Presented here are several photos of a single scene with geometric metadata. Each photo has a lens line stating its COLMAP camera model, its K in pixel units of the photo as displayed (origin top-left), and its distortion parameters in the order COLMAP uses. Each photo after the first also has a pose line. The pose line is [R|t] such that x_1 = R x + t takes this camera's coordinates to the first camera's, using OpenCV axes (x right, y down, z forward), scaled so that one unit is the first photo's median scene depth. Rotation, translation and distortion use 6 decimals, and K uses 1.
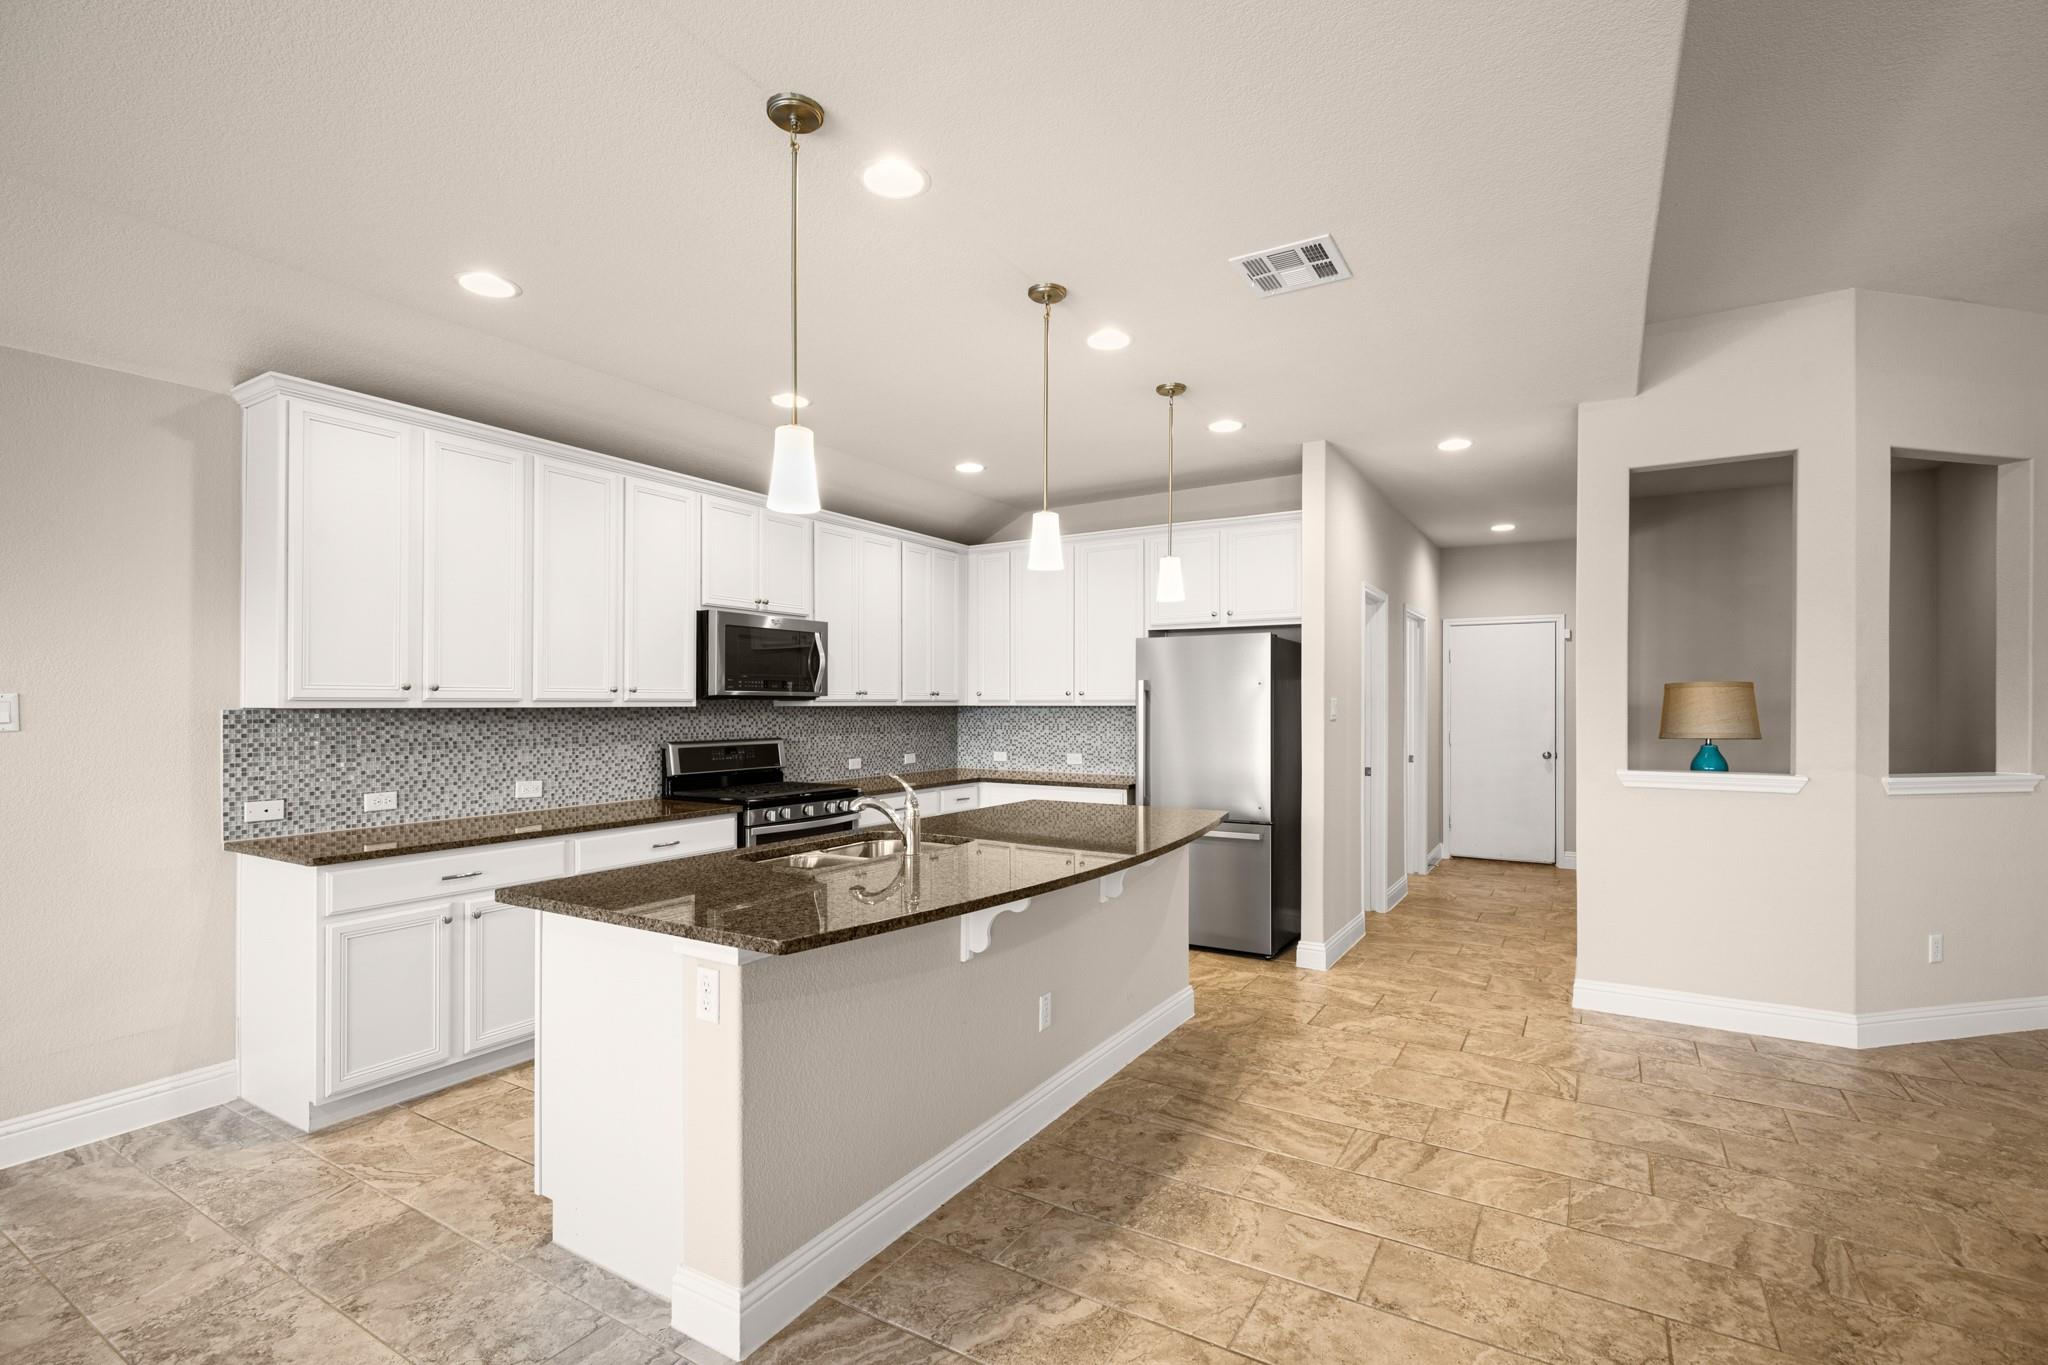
lens RADIAL K [[931.6, 0, 1051.7], [0, 931.6, 696.7], [0, 0, 1]] dist [0.003911, -0.001552]
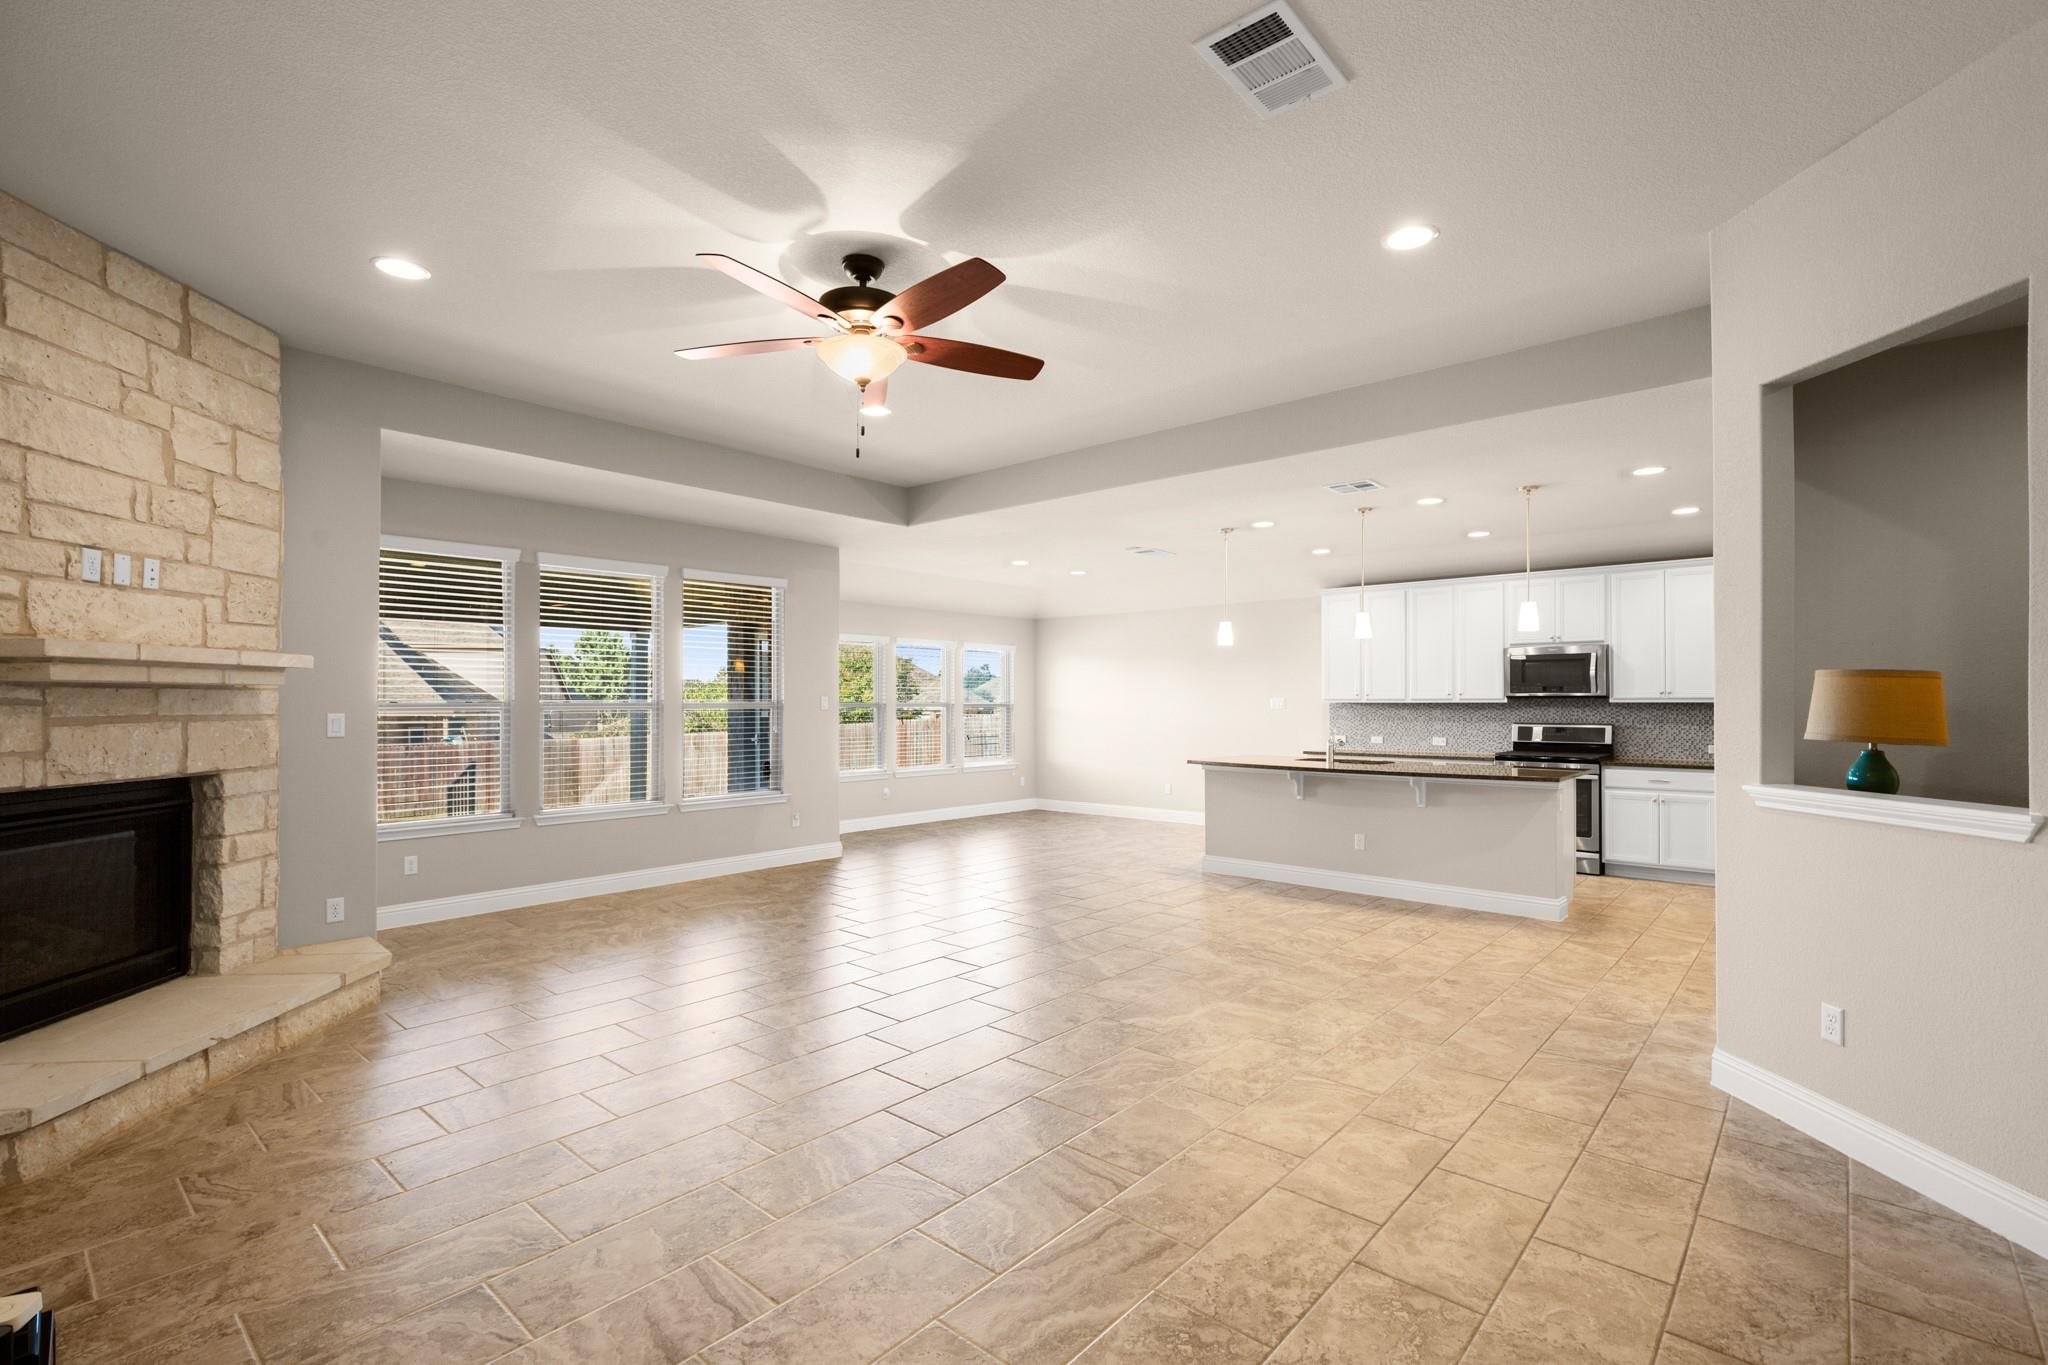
lens RADIAL K [[931.6, 0, 1027.4], [0, 931.6, 691.8], [0, 0, 1]] dist [0.003911, -0.001552]
pose [[-0.184662, -0.011966, -0.982729, 2.111268], [0.006736, 0.999887, -0.013441, 0.010980], [0.982779, -0.009102, -0.184560, 0.594755]]
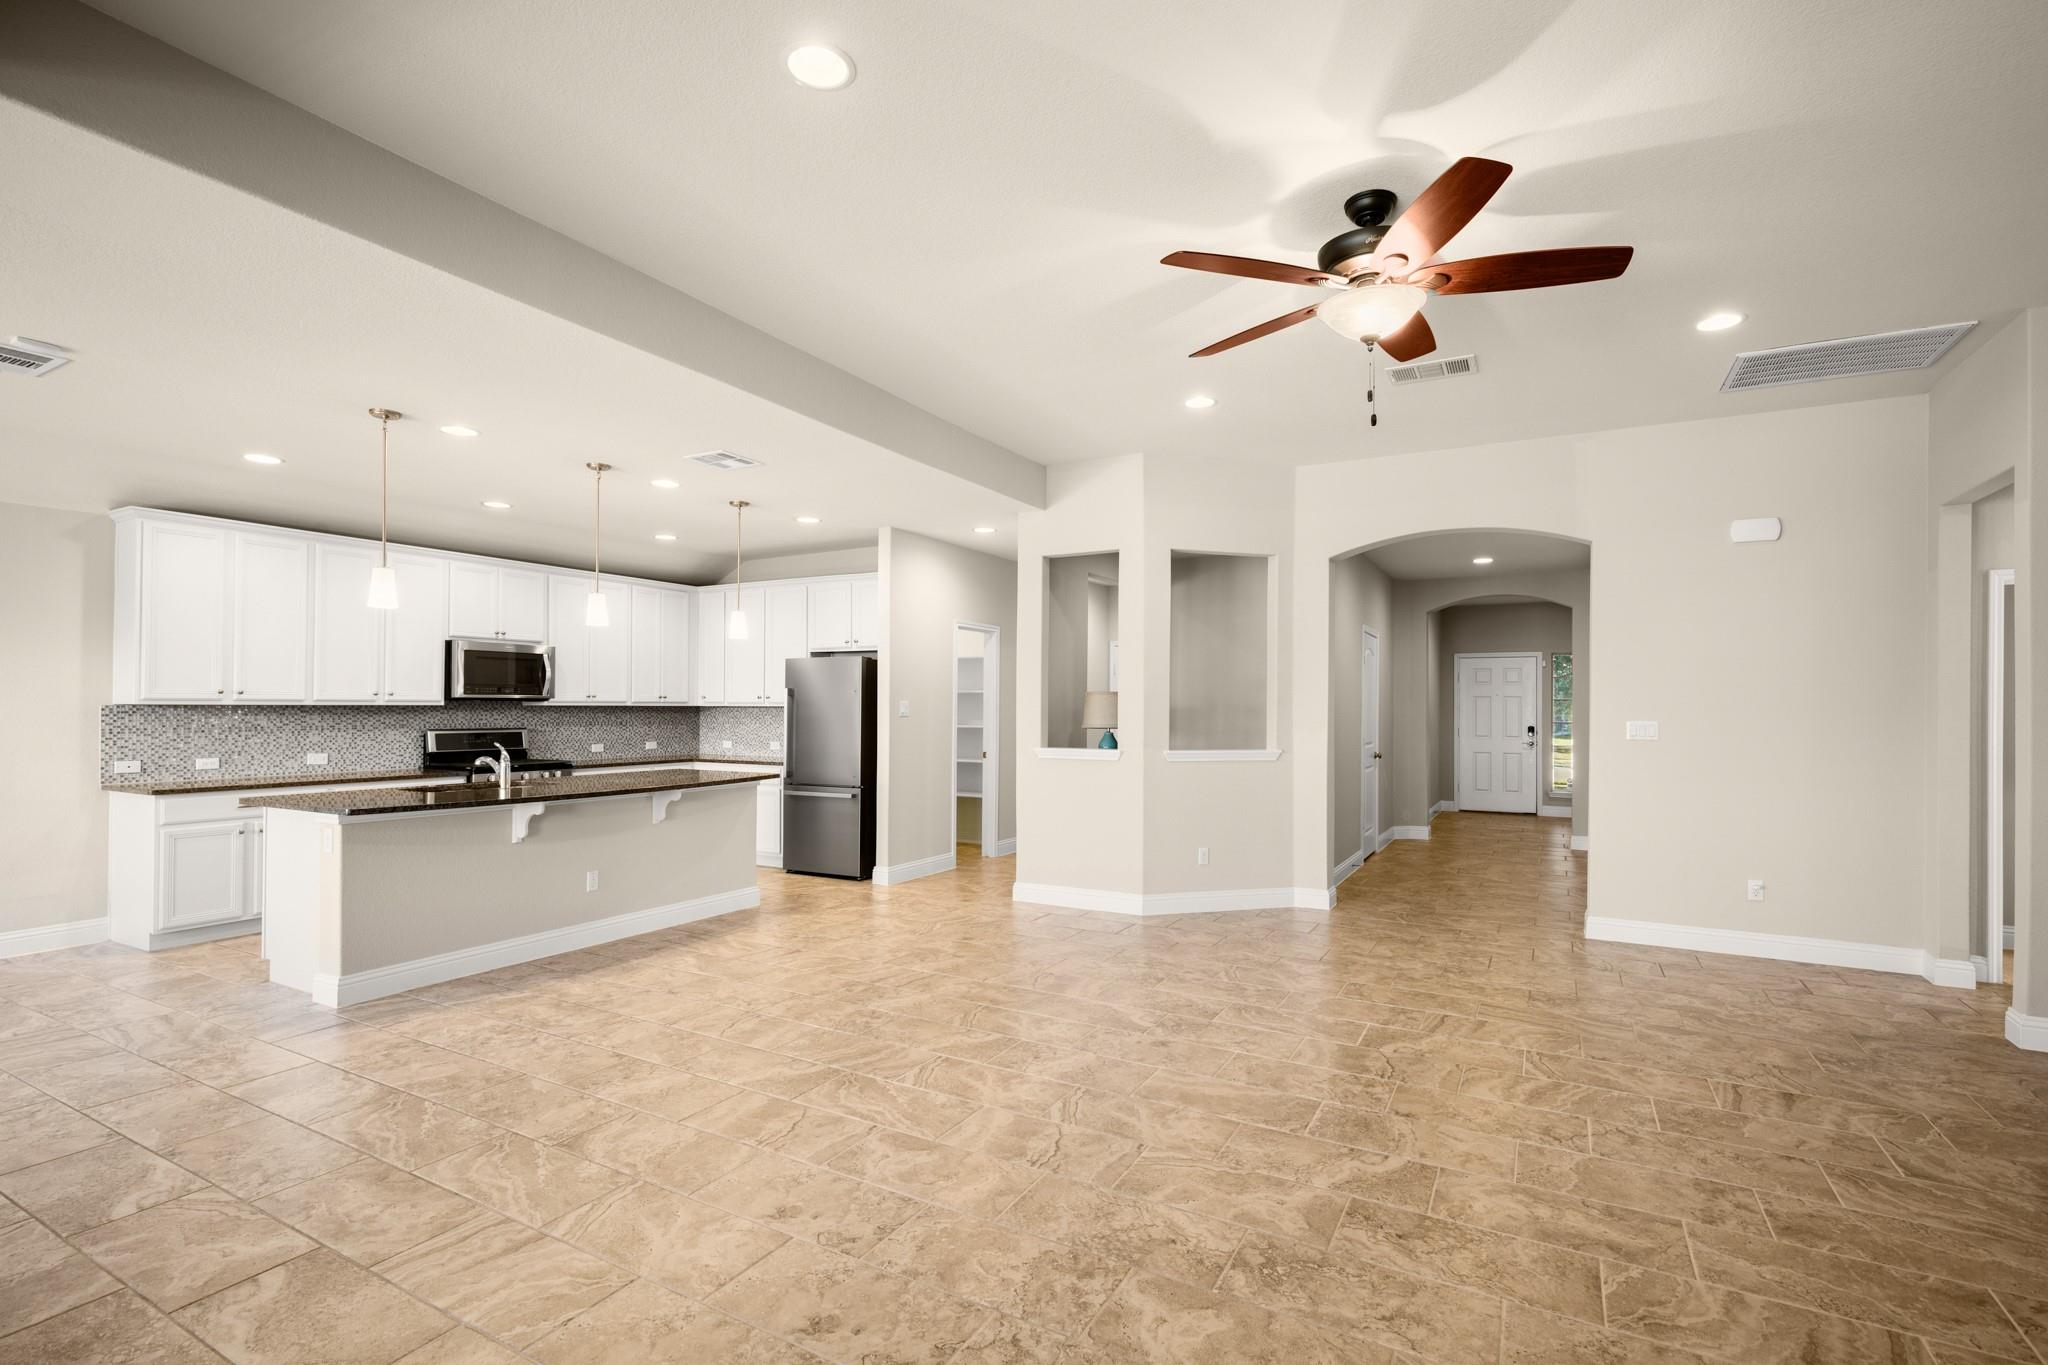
lens RADIAL K [[931.6, 0, 1055.4], [0, 931.6, 695.6], [0, 0, 1]] dist [0.003911, -0.001552]
pose [[0.998966, 0.004622, 0.045229, 0.718510], [-0.004389, 0.999976, -0.005268, -0.001892], [-0.045253, 0.005065, 0.998963, -0.721954]]
